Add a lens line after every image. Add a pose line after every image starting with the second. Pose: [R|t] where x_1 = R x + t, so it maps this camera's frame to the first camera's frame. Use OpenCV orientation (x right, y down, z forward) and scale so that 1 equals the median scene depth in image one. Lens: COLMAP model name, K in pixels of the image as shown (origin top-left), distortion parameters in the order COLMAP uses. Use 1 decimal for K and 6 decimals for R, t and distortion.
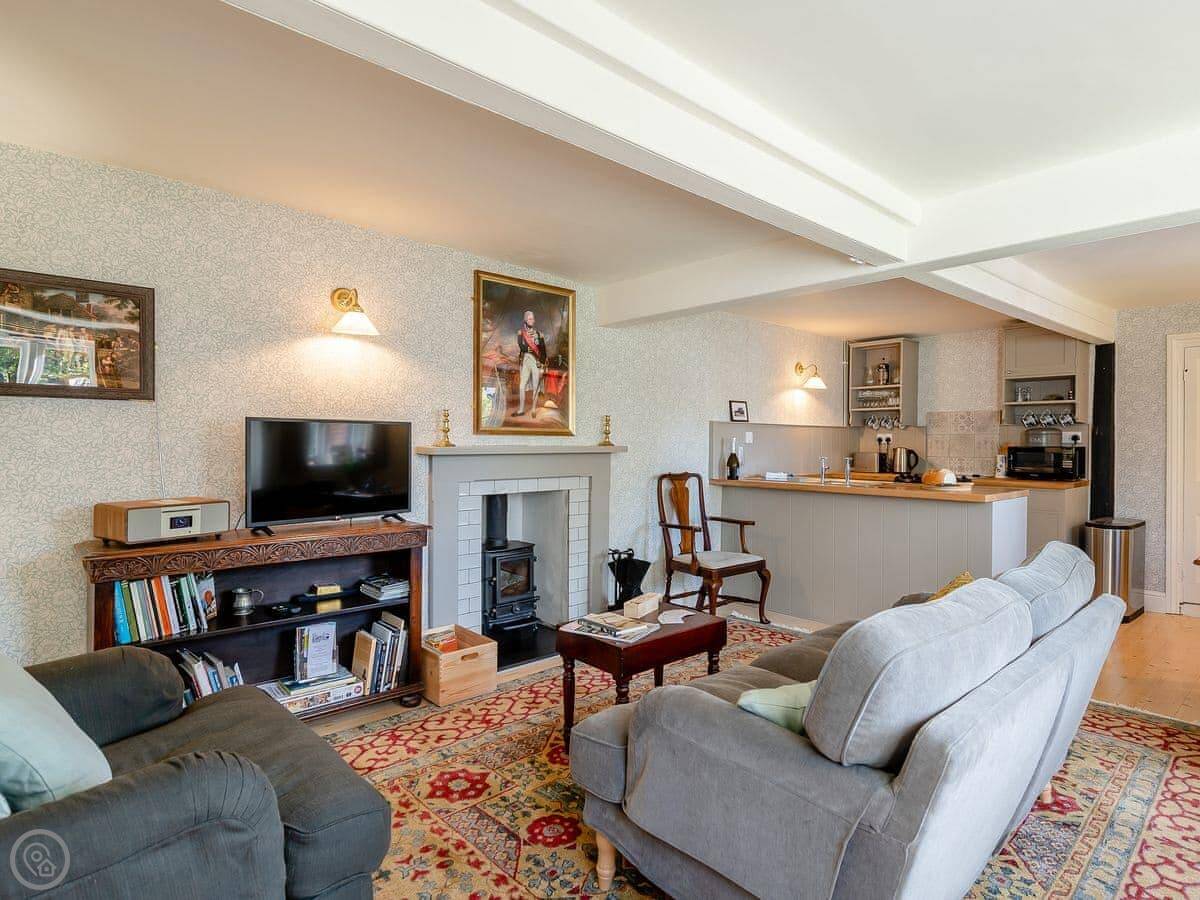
lens RADIAL K [[661.7, 0, 600.5], [0, 661.7, 446.0], [0, 0, 1]] dist [0.007359, -0.007190]
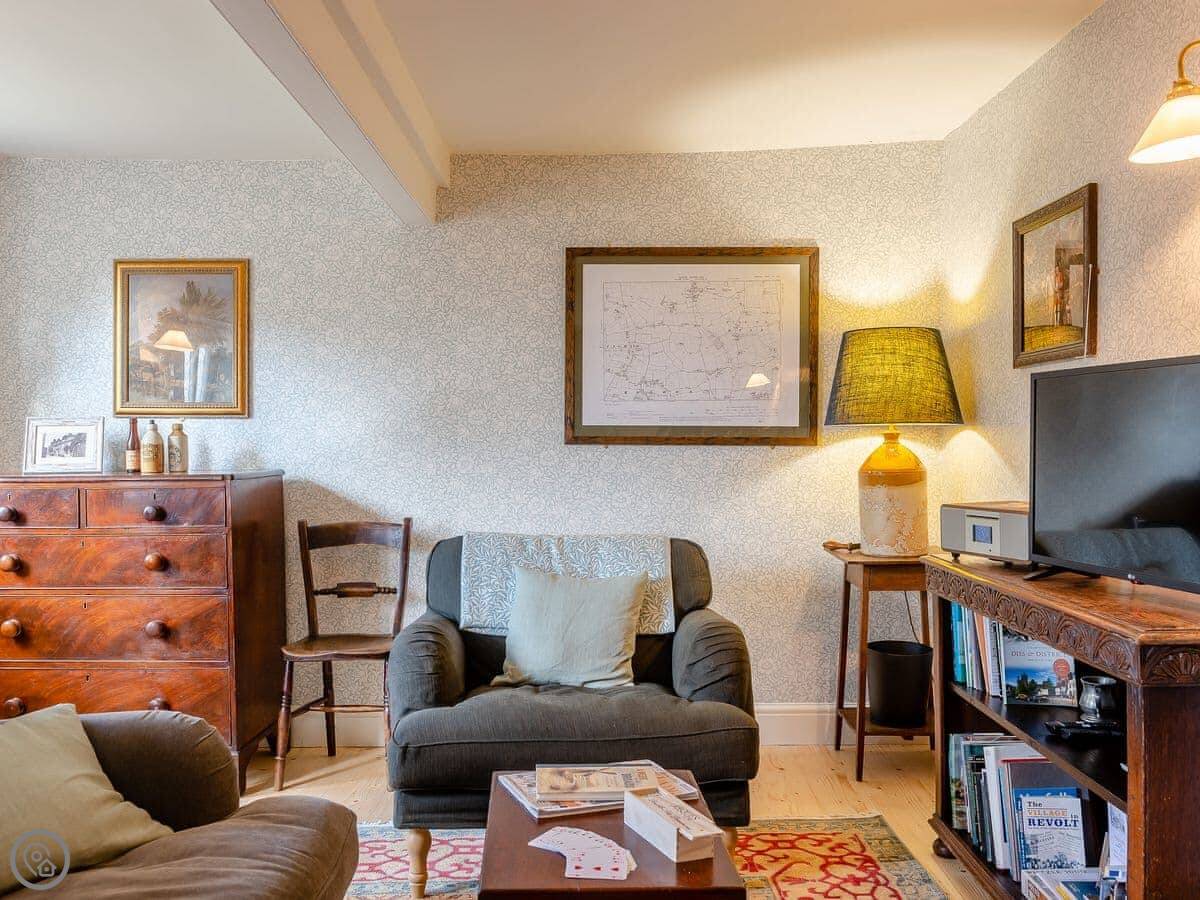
lens RADIAL K [[1101.7, 0, 579.0], [0, 1101.7, 447.4], [0, 0, 1]] dist [-0.022101, 0.000155]
pose [[-0.690203, 0.003757, -0.723606, 0.248719], [-0.002967, 0.999963, 0.008022, 0.007775], [0.723610, 0.007684, -0.690167, 0.742813]]
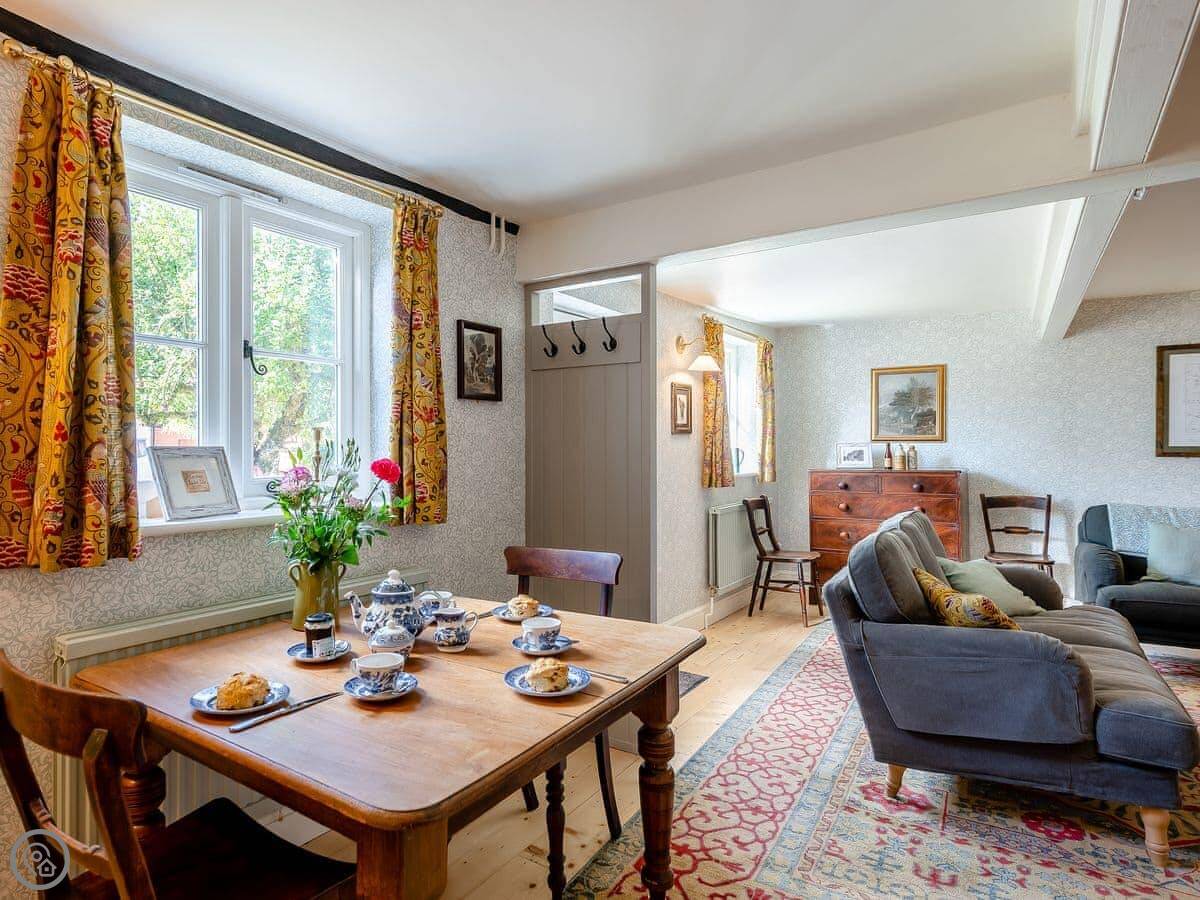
lens RADIAL K [[687.8, 0, 534.4], [0, 687.8, 447.4], [0, 0, 1]] dist [0.013118, -0.006546]
pose [[-0.976960, -0.000195, -0.213423, 0.670150], [-0.001293, 0.999987, 0.005005, -0.004241], [0.213419, 0.005165, -0.976947, 0.891499]]
